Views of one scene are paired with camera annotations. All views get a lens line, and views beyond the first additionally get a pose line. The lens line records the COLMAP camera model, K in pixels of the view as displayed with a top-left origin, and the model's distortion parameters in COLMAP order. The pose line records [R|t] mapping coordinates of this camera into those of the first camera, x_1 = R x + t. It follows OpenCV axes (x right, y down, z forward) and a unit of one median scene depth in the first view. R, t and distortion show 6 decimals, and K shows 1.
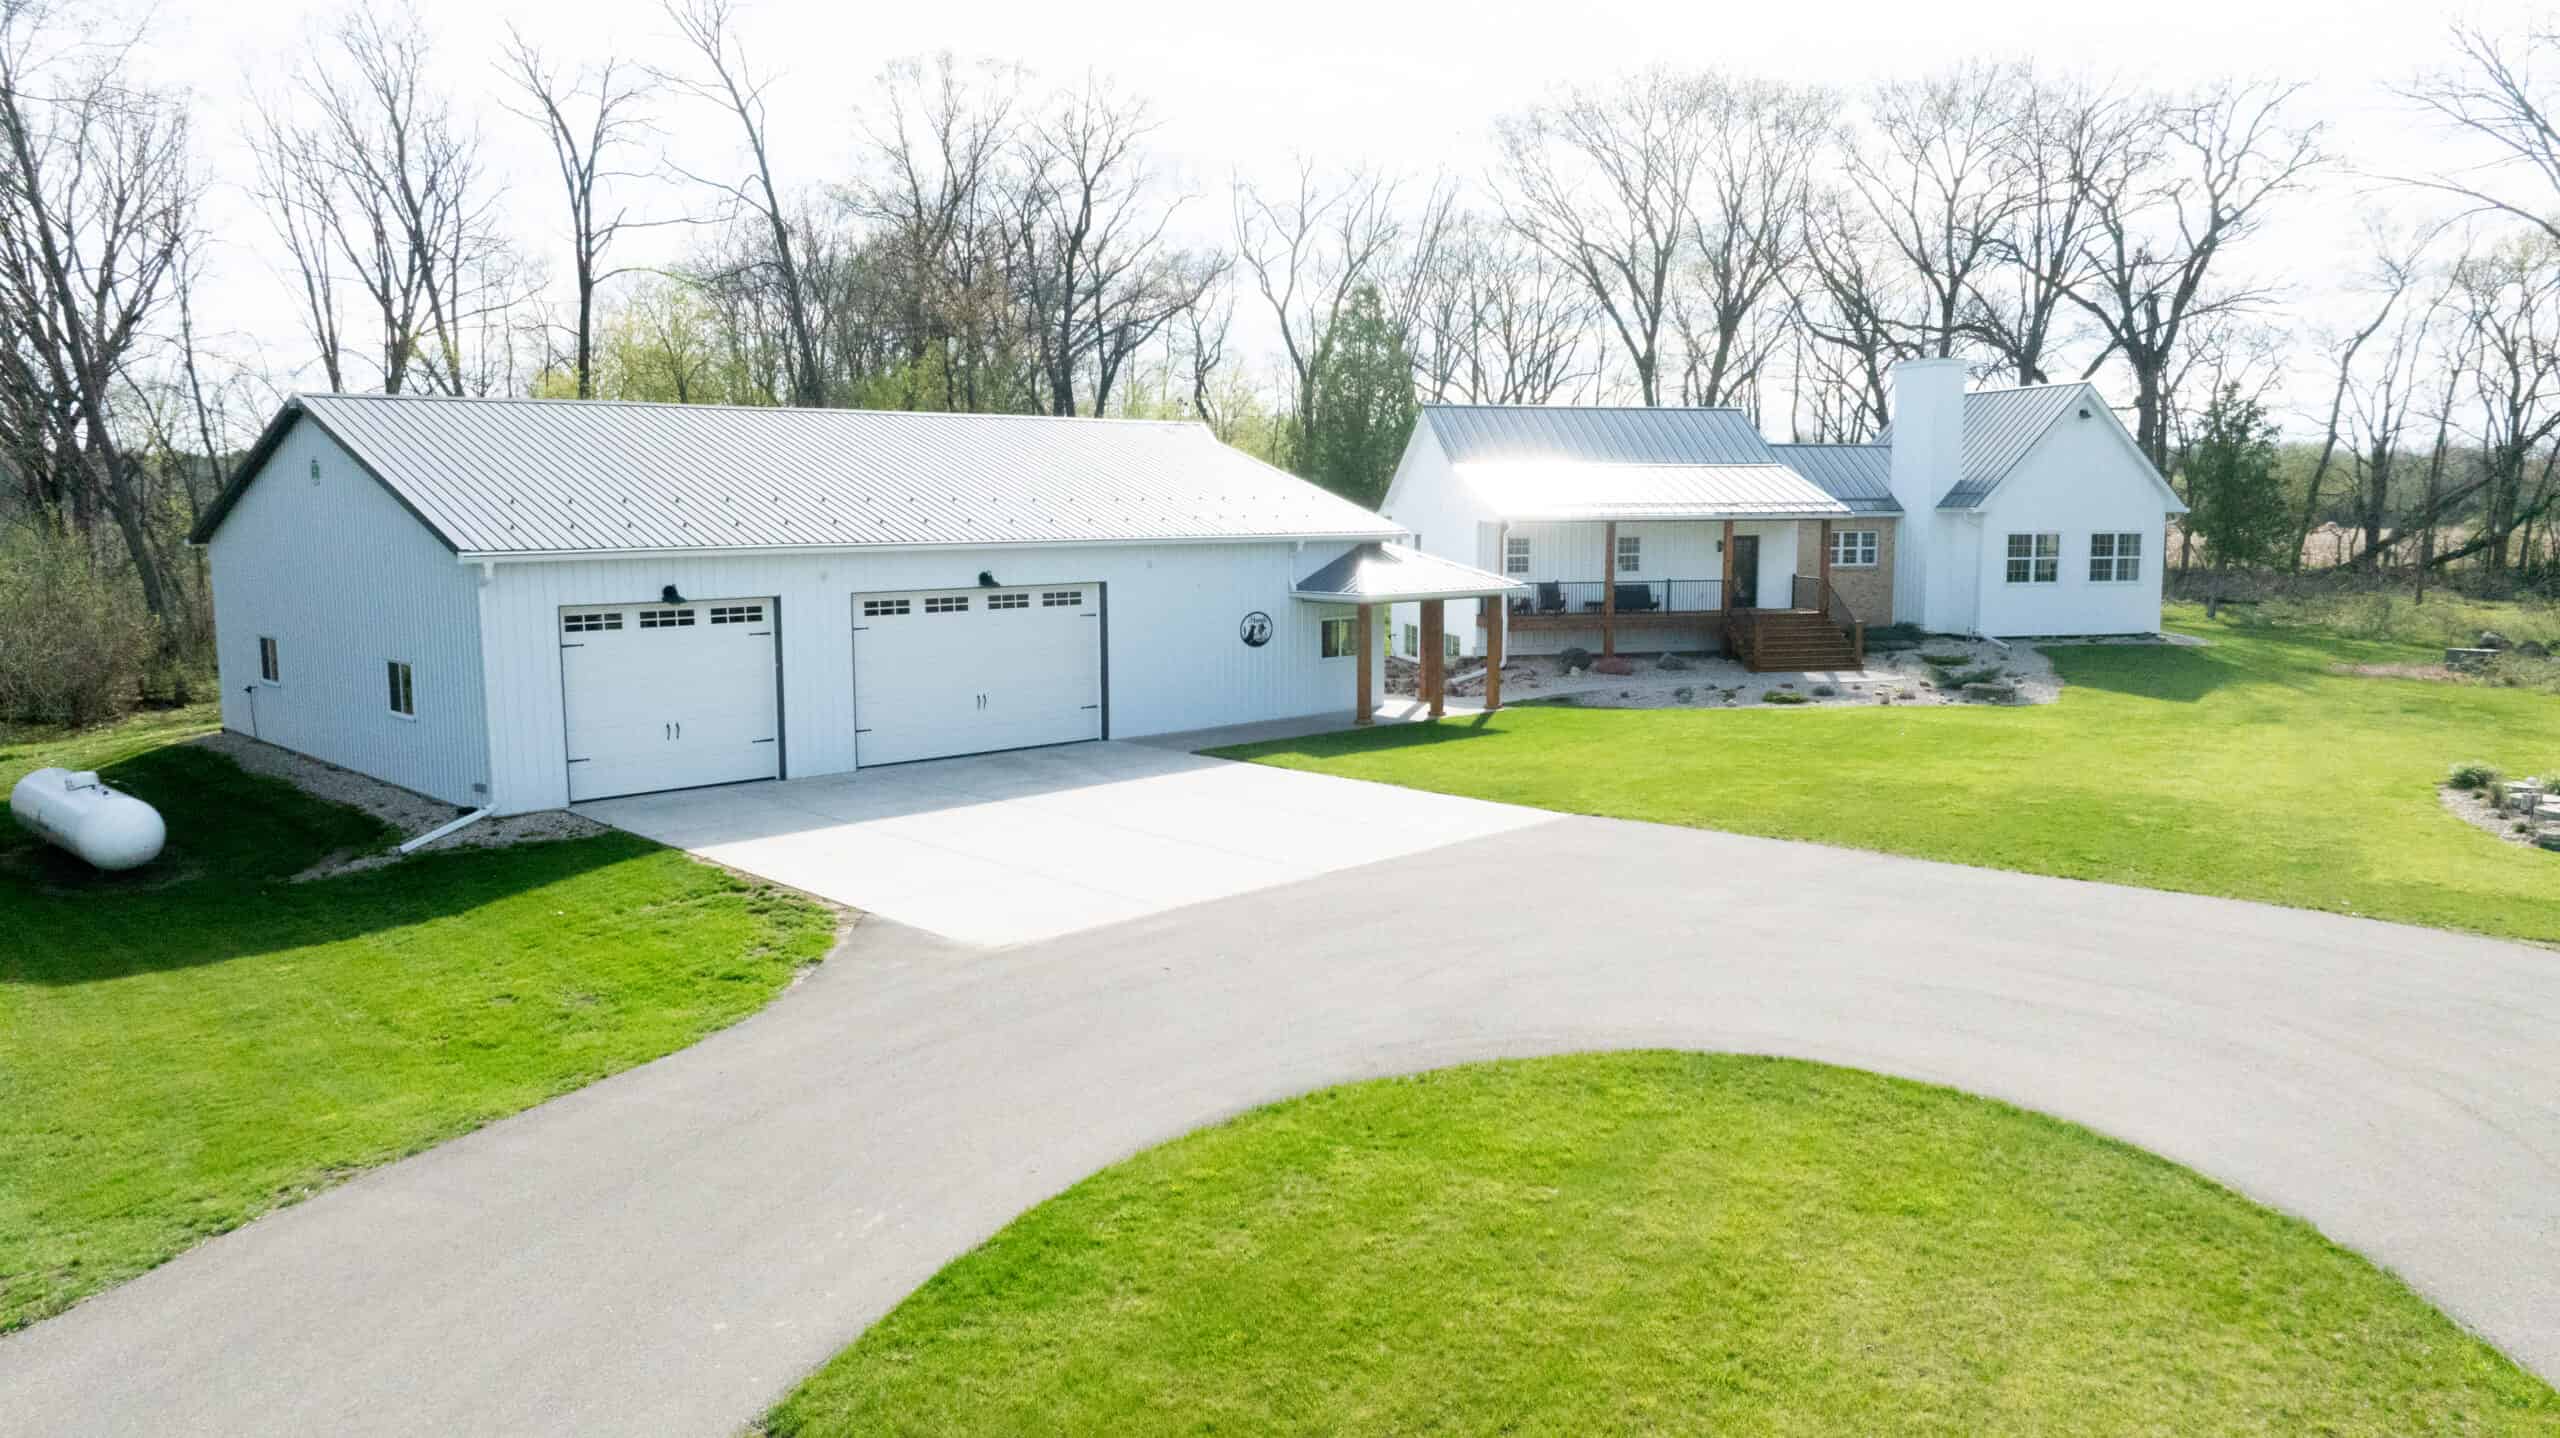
lens RADIAL K [[1765.1, 0, 1270.3], [0, 1765.1, 694.1], [0, 0, 1]] dist [-0.030942, -0.004182]
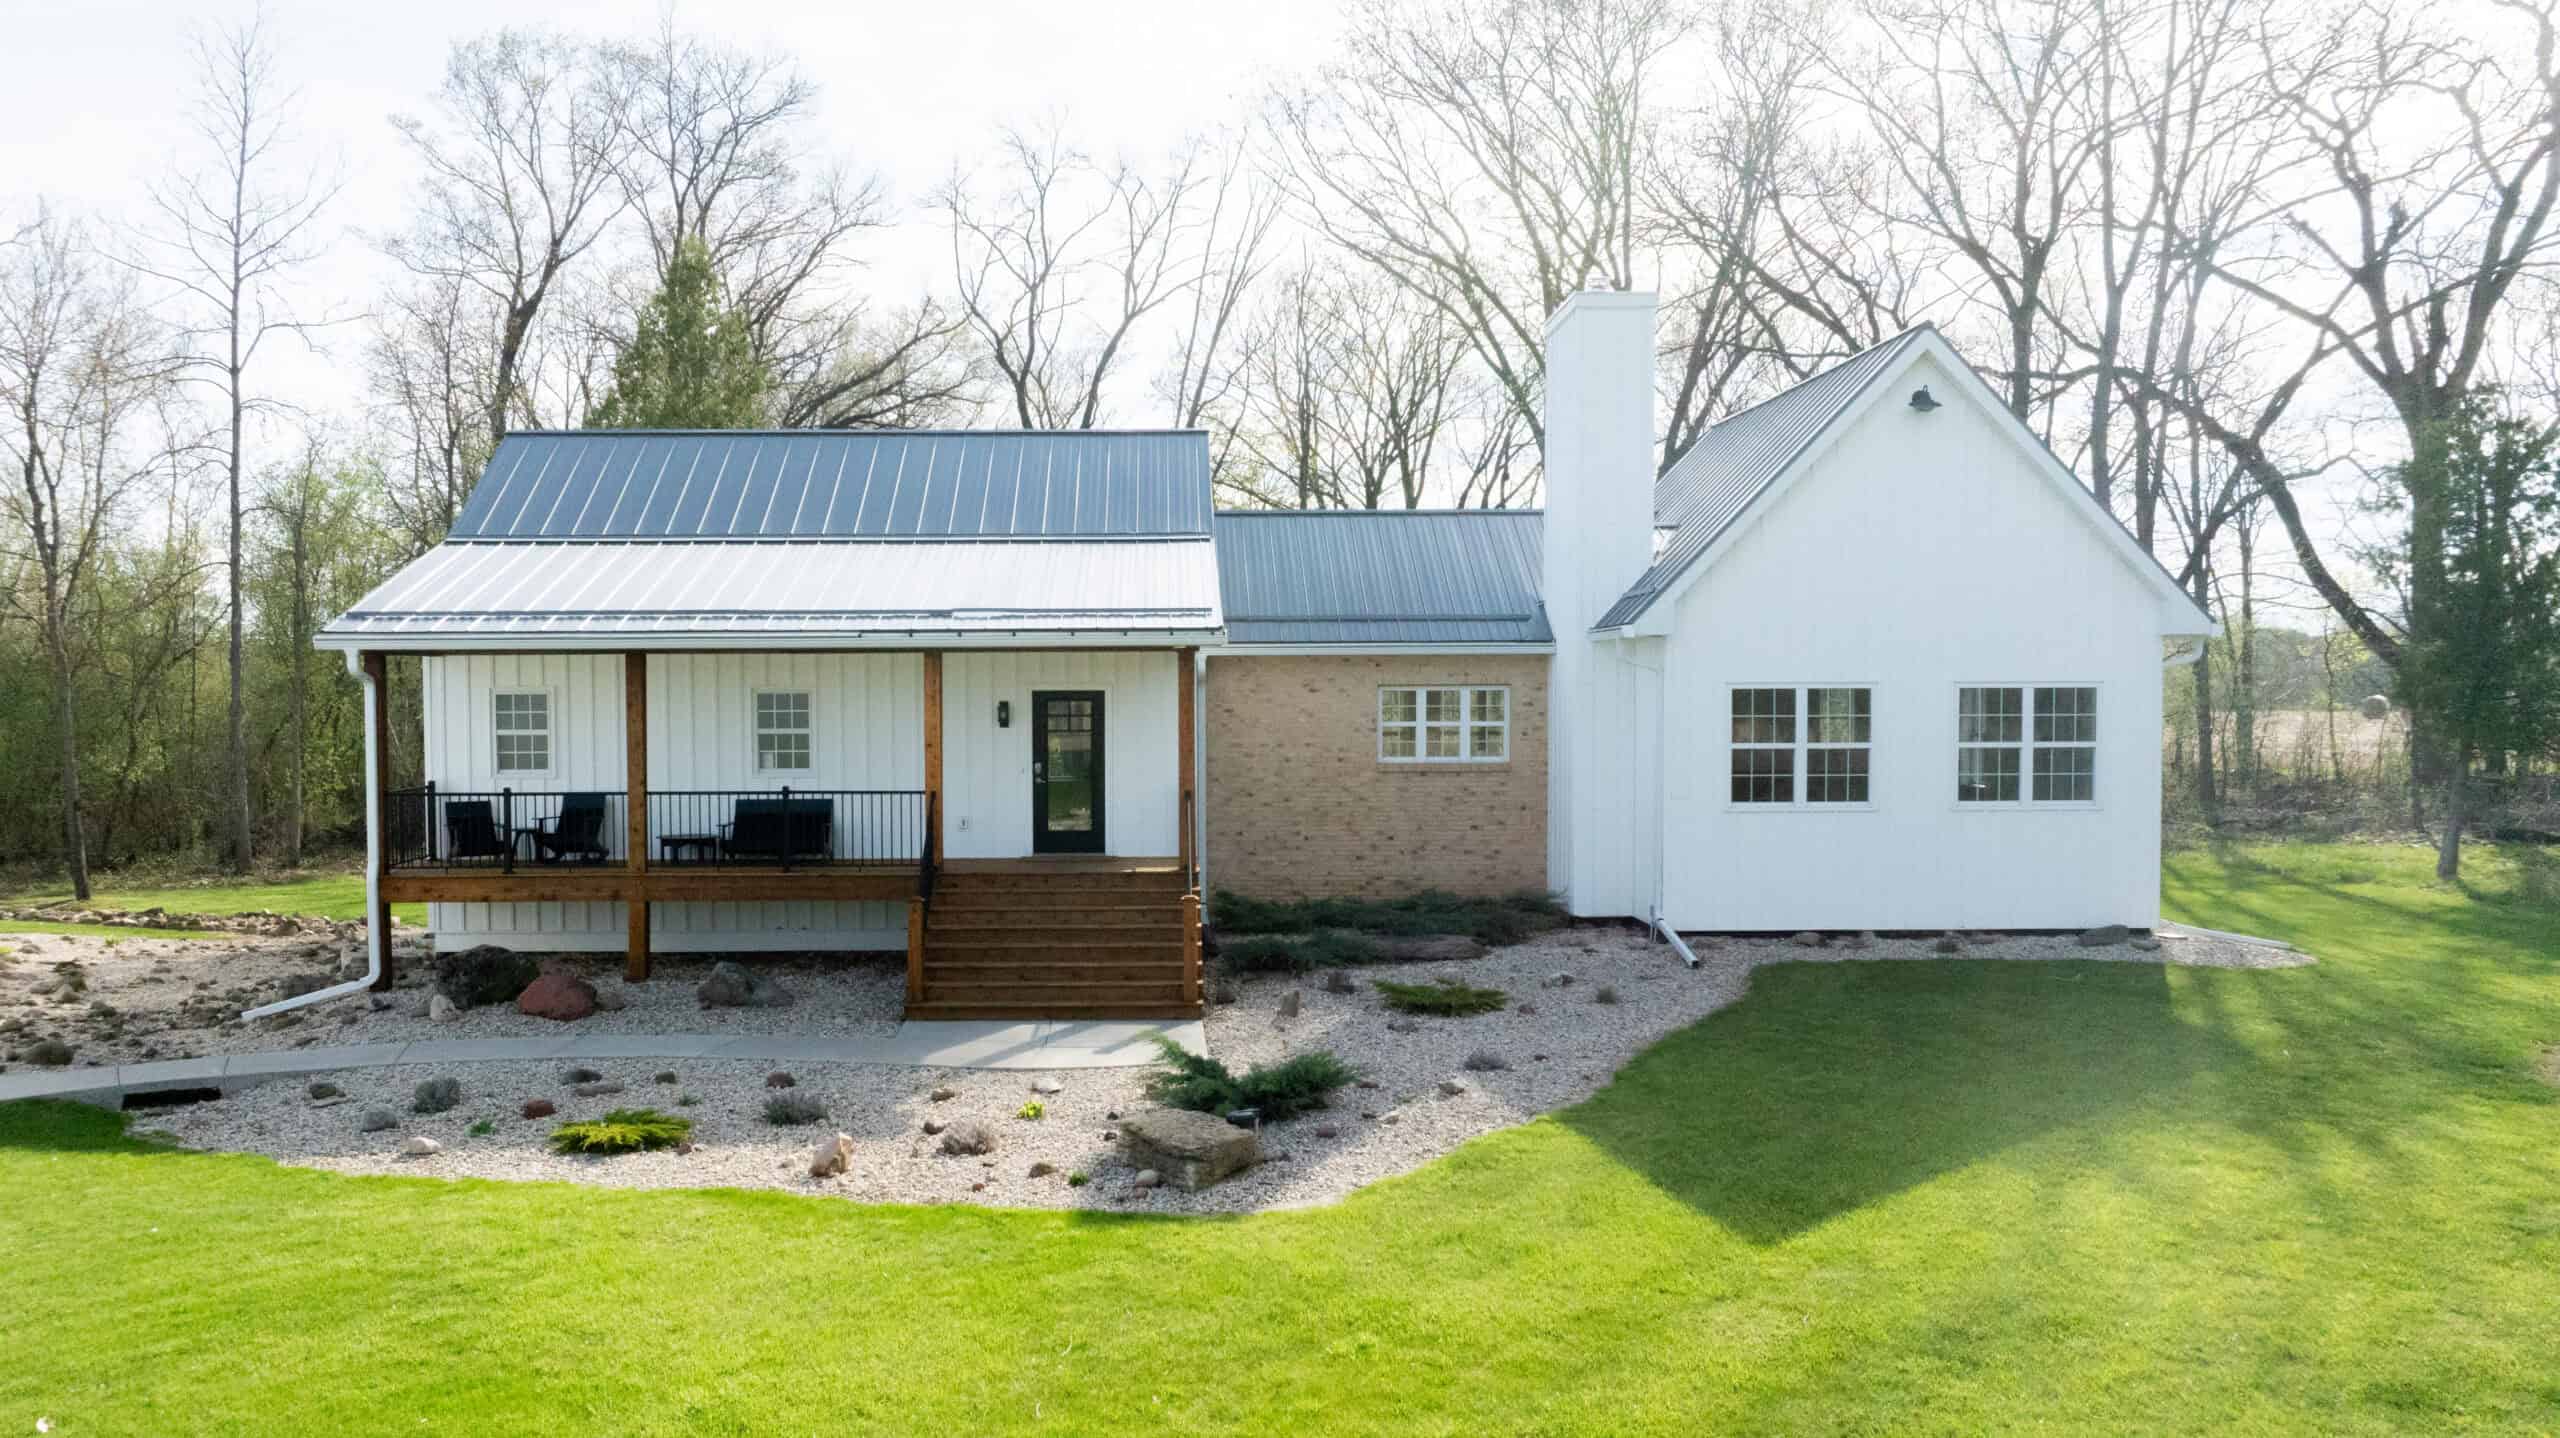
lens RADIAL K [[1903.2, 0, 1280.2], [0, 1903.2, 740.4], [0, 0, 1]] dist [-0.031486, 0.006506]
pose [[0.980582, 0.005503, -0.196035, 0.425378], [-0.022080, 0.996349, -0.082474, -0.040809], [0.194865, 0.085201, 0.977123, 0.564914]]
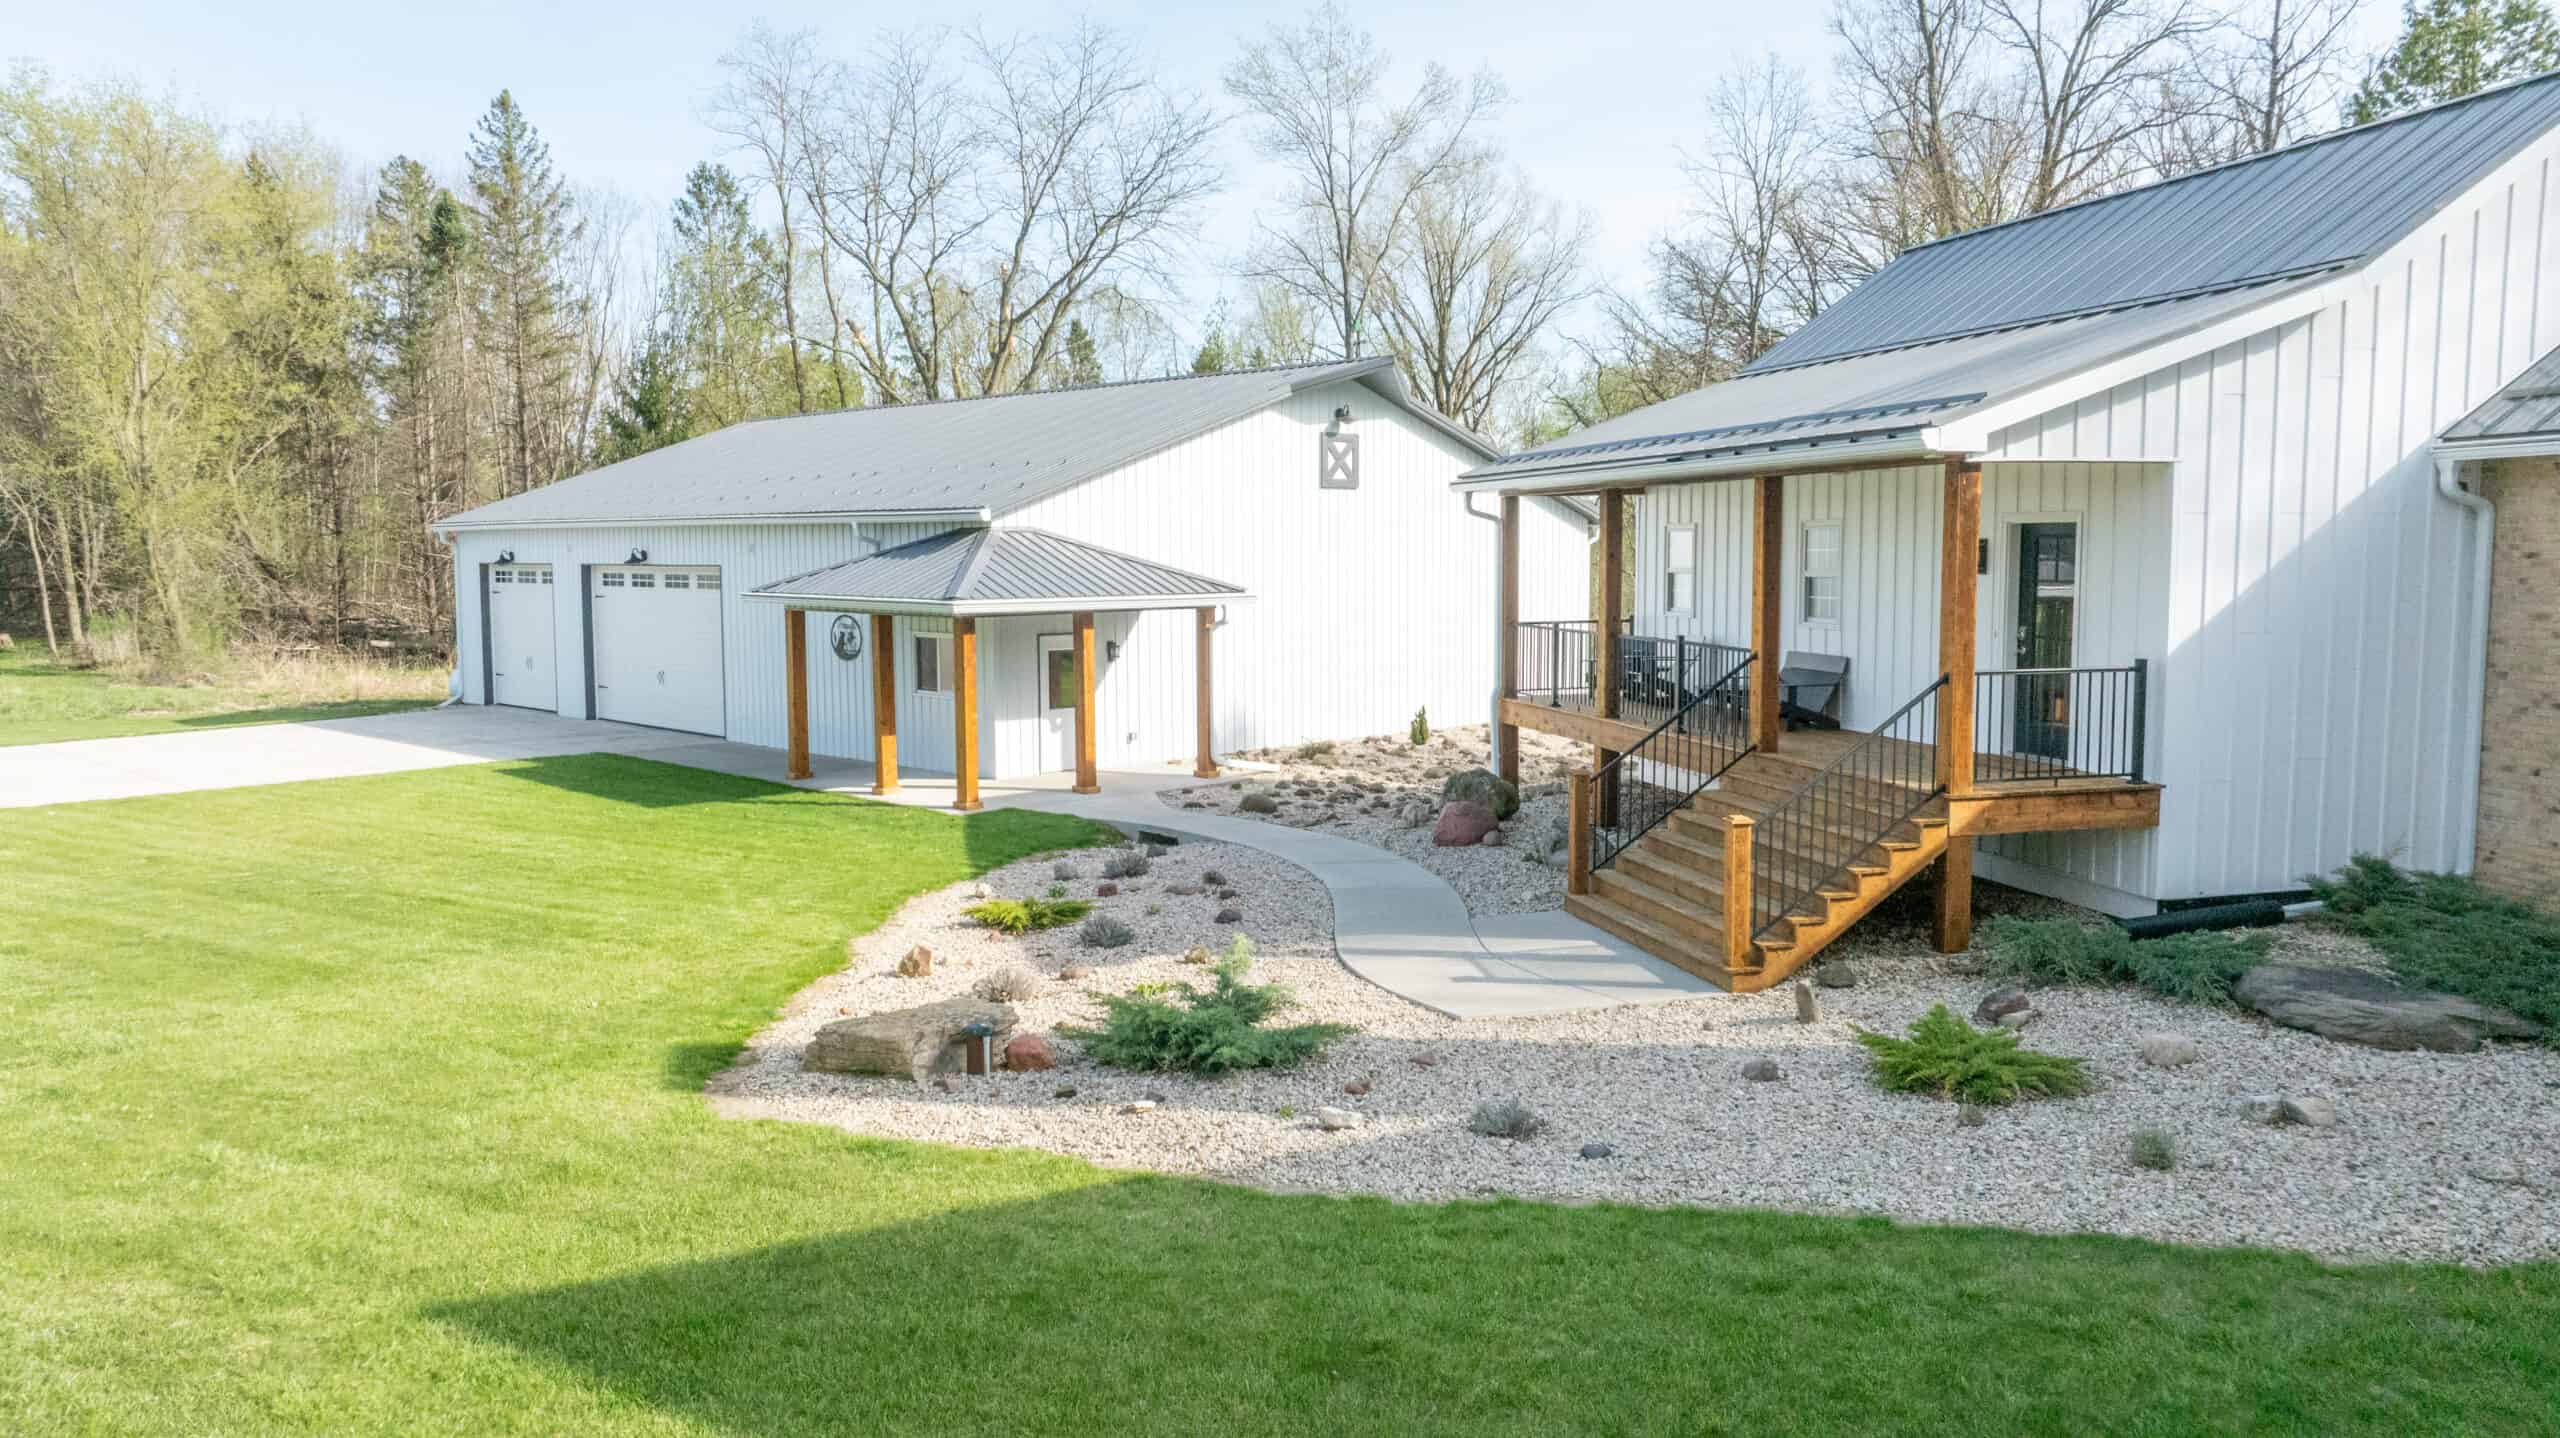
lens RADIAL K [[1903.2, 0, 1279.0], [0, 1903.2, 715.8], [0, 0, 1]] dist [-0.031486, 0.006506]
pose [[0.057752, 0.097258, -0.993582, 0.602991], [-0.125791, 0.988020, 0.089402, -0.072511], [0.990374, 0.119821, 0.069294, 0.882930]]
